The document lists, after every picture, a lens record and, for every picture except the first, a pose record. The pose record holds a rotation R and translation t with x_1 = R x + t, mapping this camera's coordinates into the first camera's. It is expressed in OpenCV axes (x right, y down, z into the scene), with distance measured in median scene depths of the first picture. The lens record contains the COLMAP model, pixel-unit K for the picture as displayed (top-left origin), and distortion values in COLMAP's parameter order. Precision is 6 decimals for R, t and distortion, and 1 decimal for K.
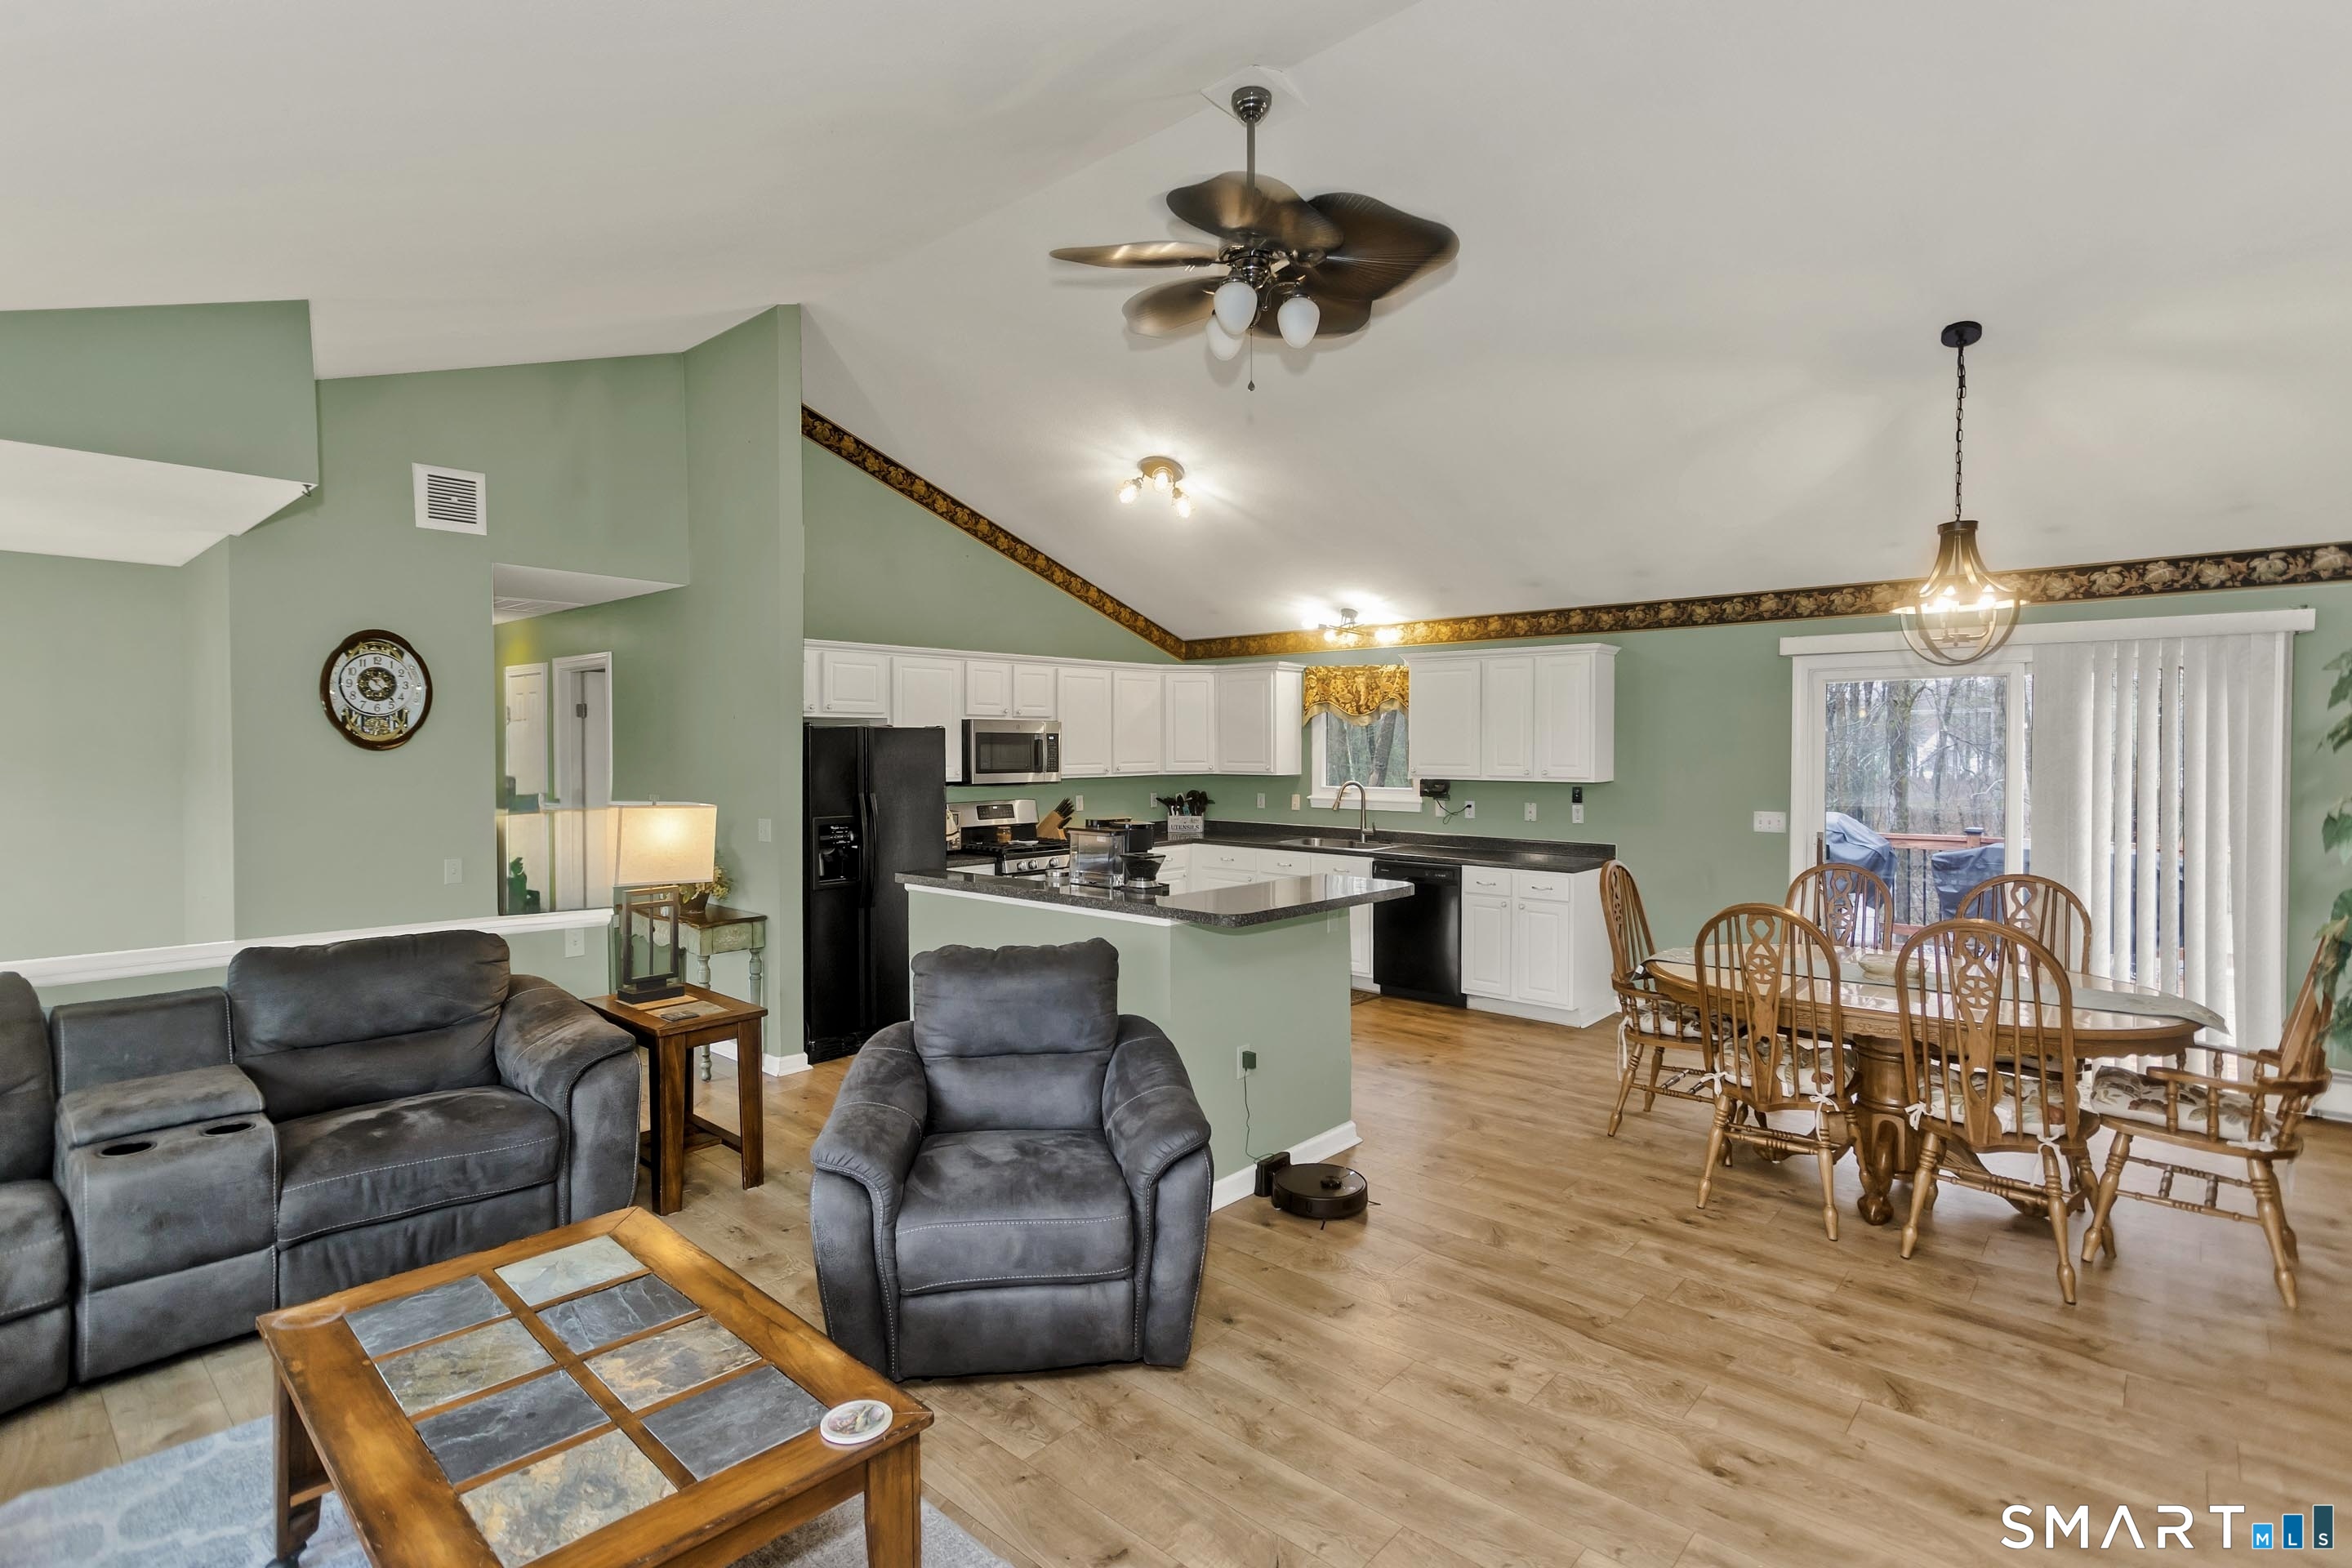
lens RADIAL K [[1142.8, 0, 1176.3], [0, 1142.8, 770.4], [0, 0, 1]] dist [0.005514, 0.001070]
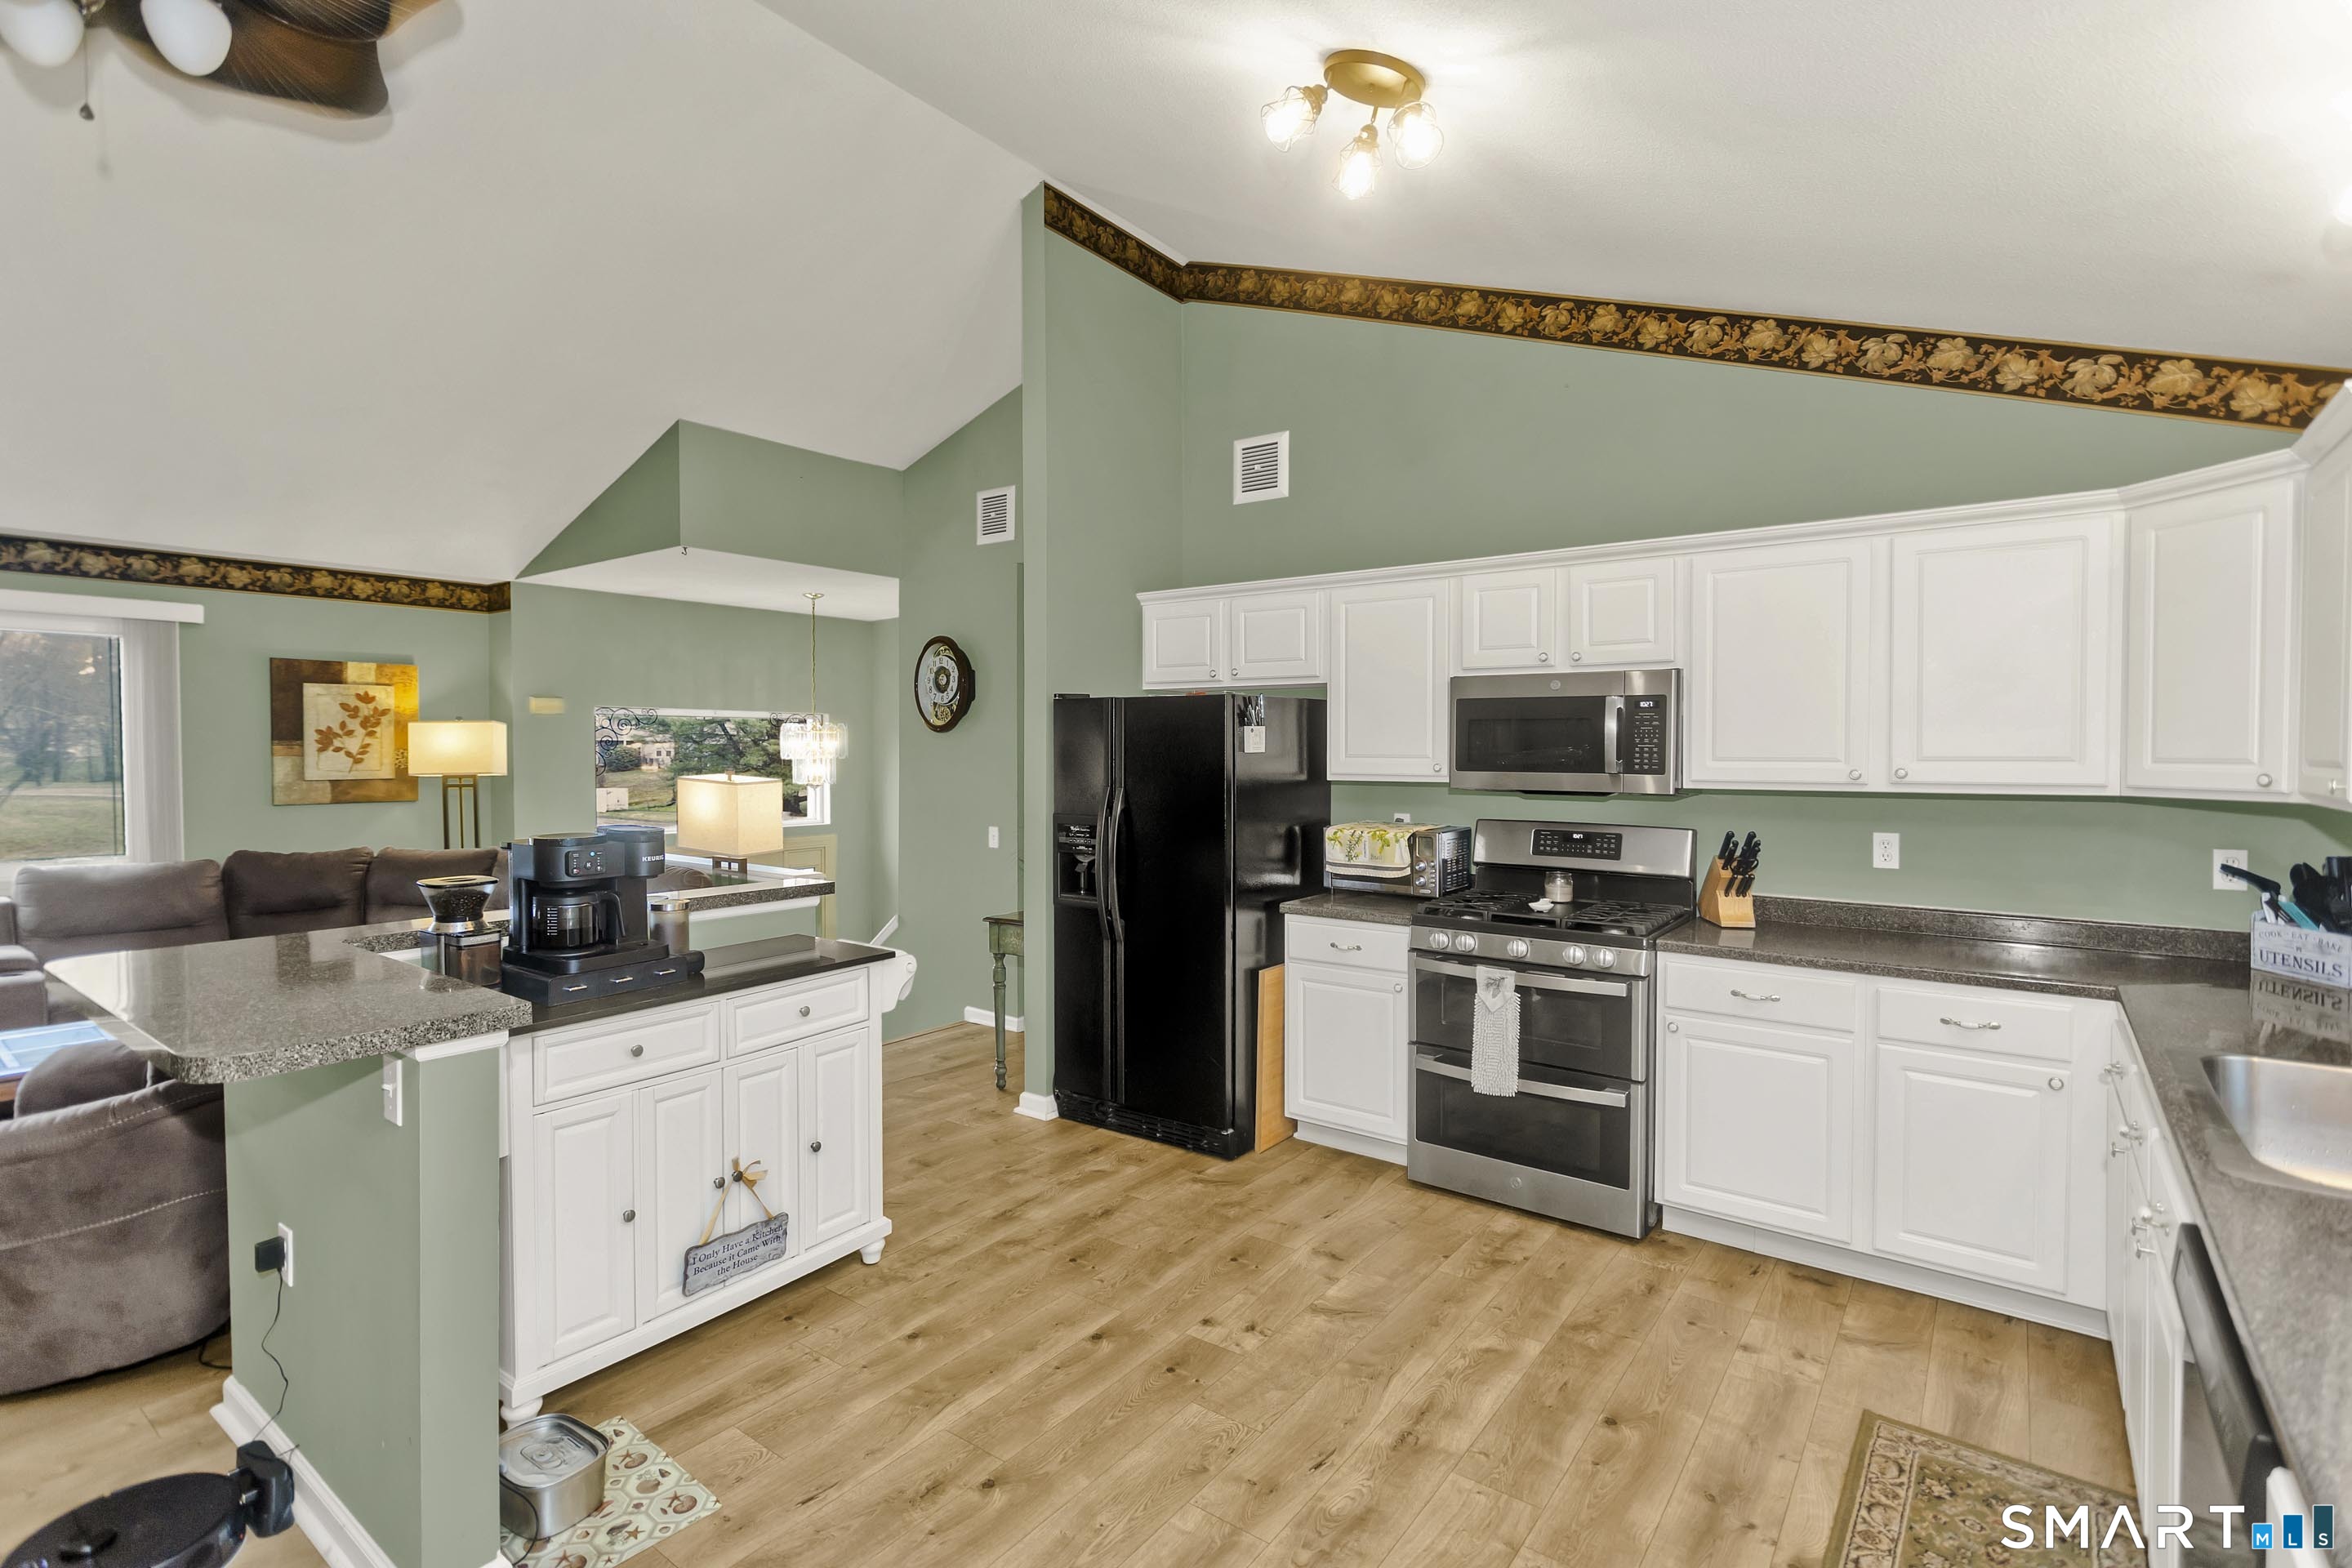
lens RADIAL K [[1120.1, 0, 1167.6], [0, 1120.1, 771.5], [0, 0, 1]] dist [0.001196, 0.000377]
pose [[0.071460, 0.022027, -0.997200, 0.483033], [-0.021687, 0.999554, 0.020525, -0.007251], [0.997208, 0.020160, 0.071906, 1.043691]]
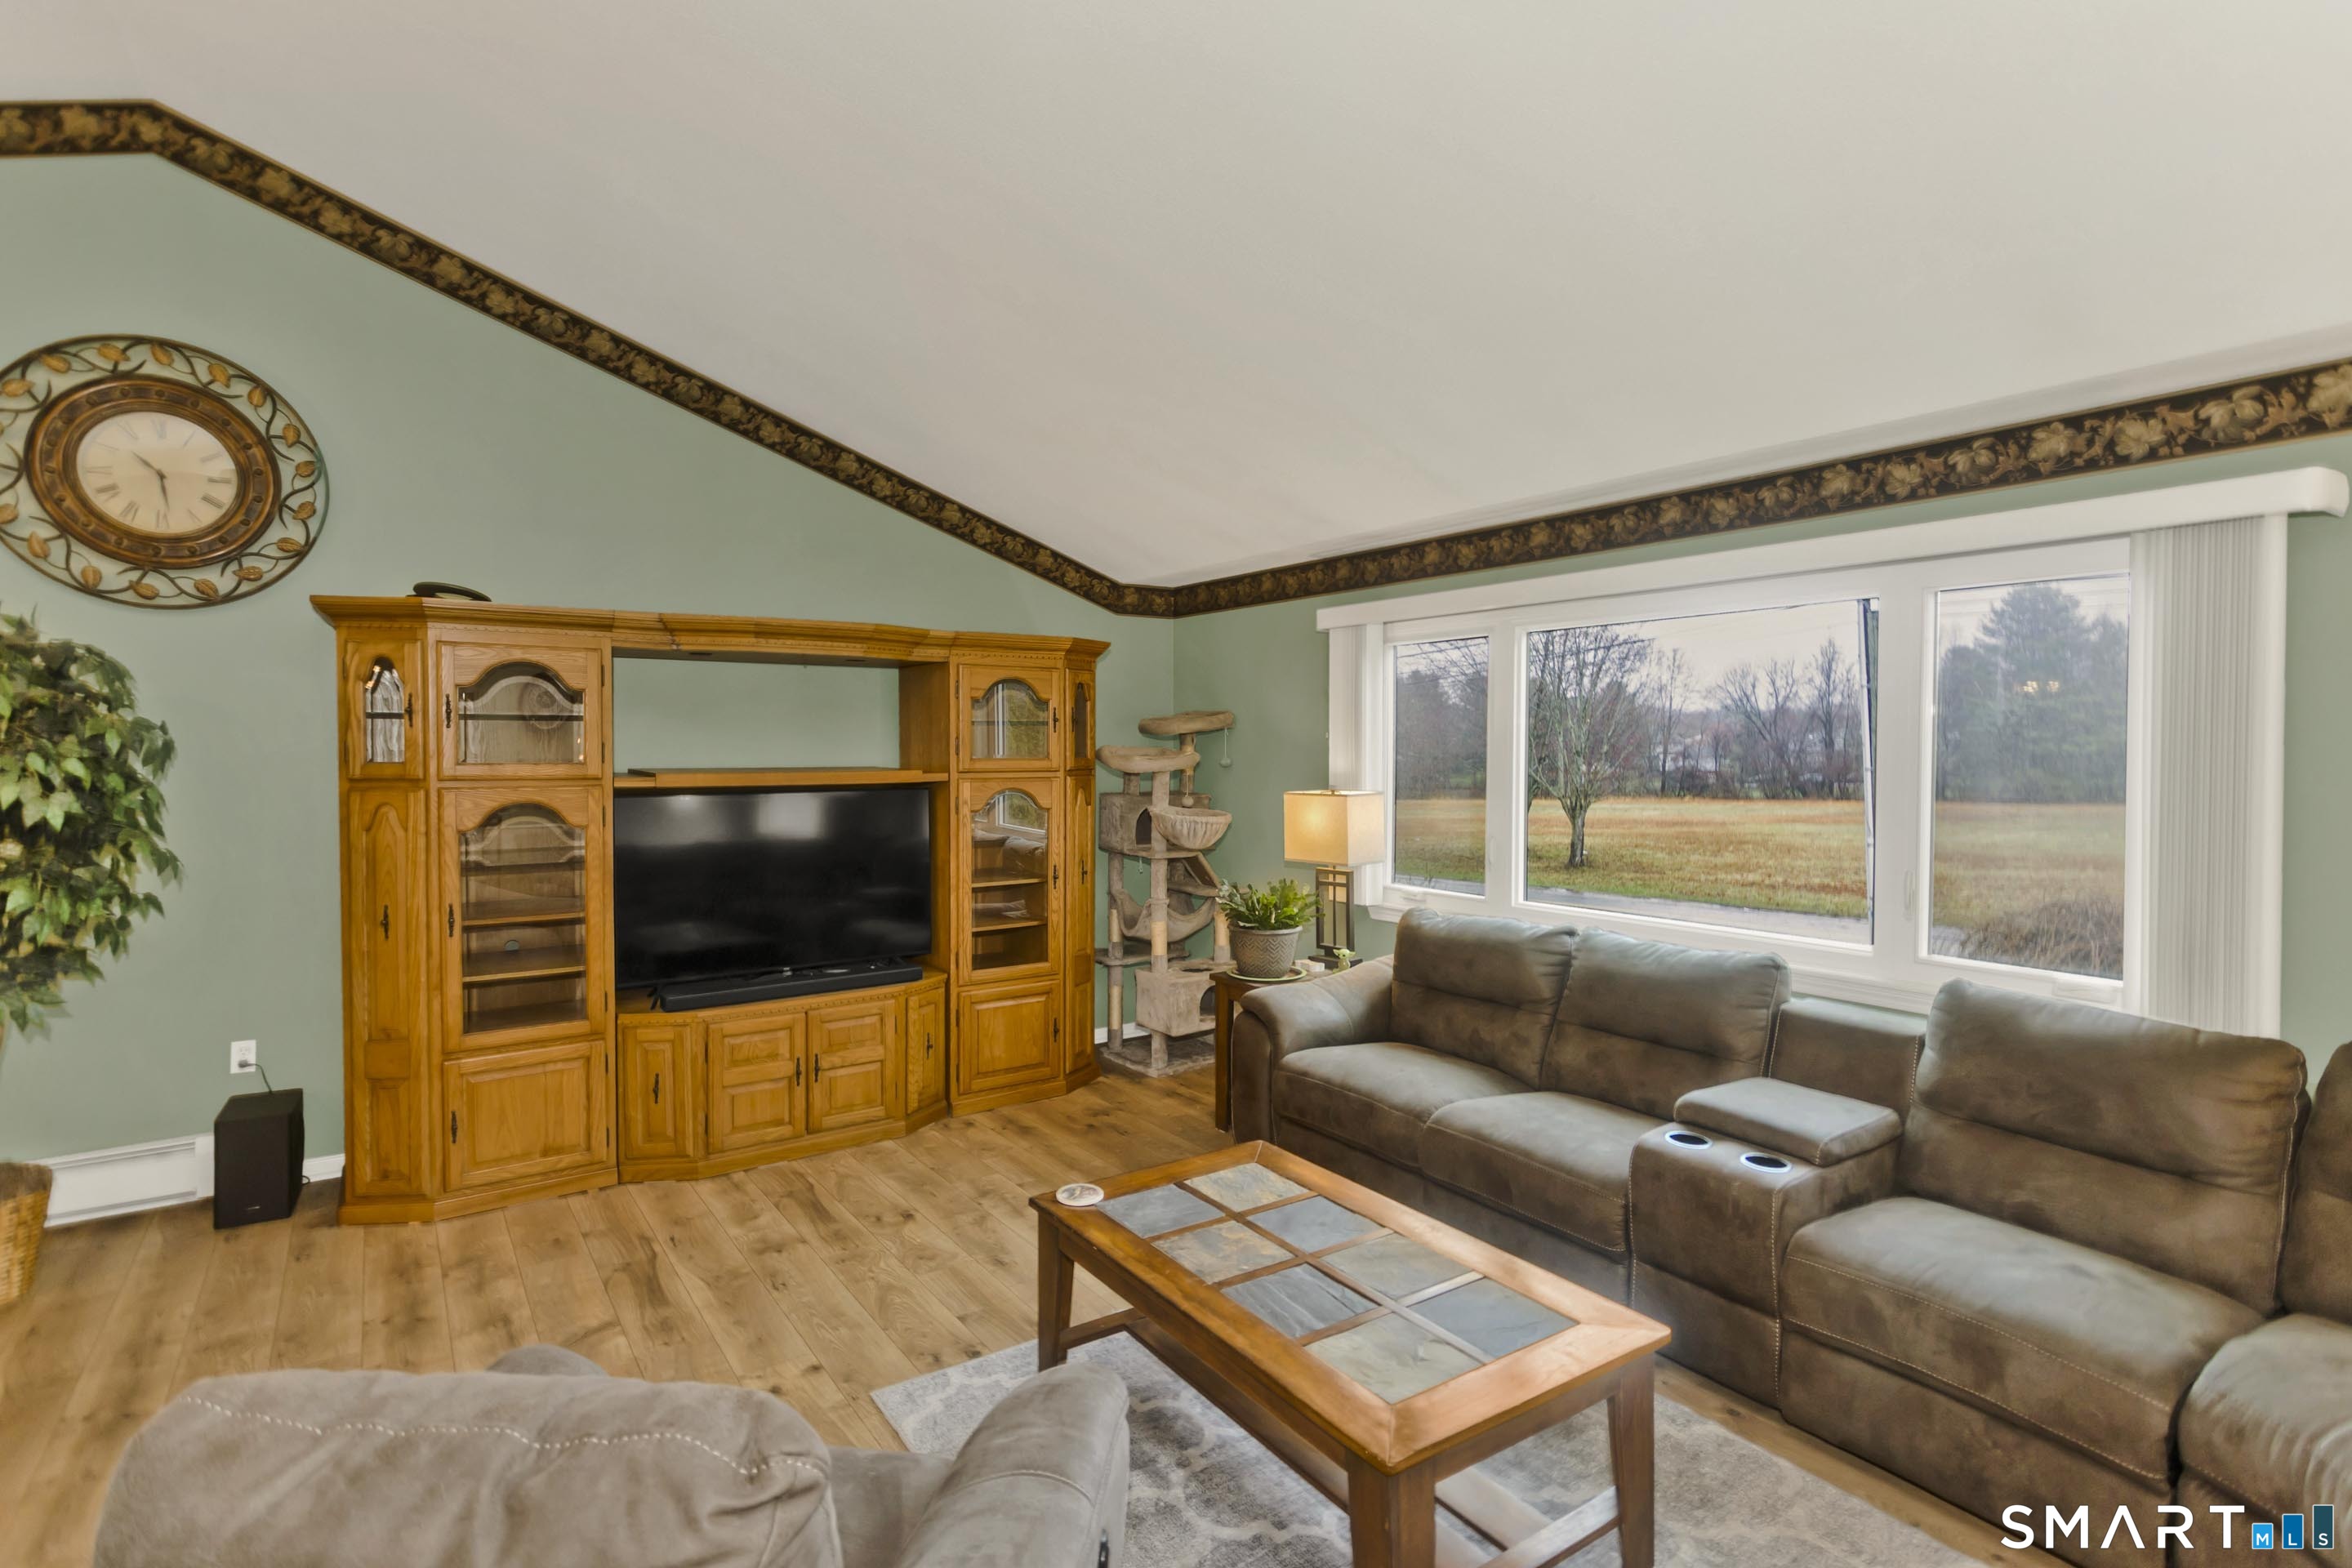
lens RADIAL K [[1142.8, 0, 1176.3], [0, 1142.8, 770.4], [0, 0, 1]] dist [0.005514, 0.001070]
pose [[-0.972876, -0.007892, 0.231193, -0.246256], [0.001146, 0.999241, 0.038931, -0.014277], [-0.231325, 0.038140, -0.972129, 0.804944]]
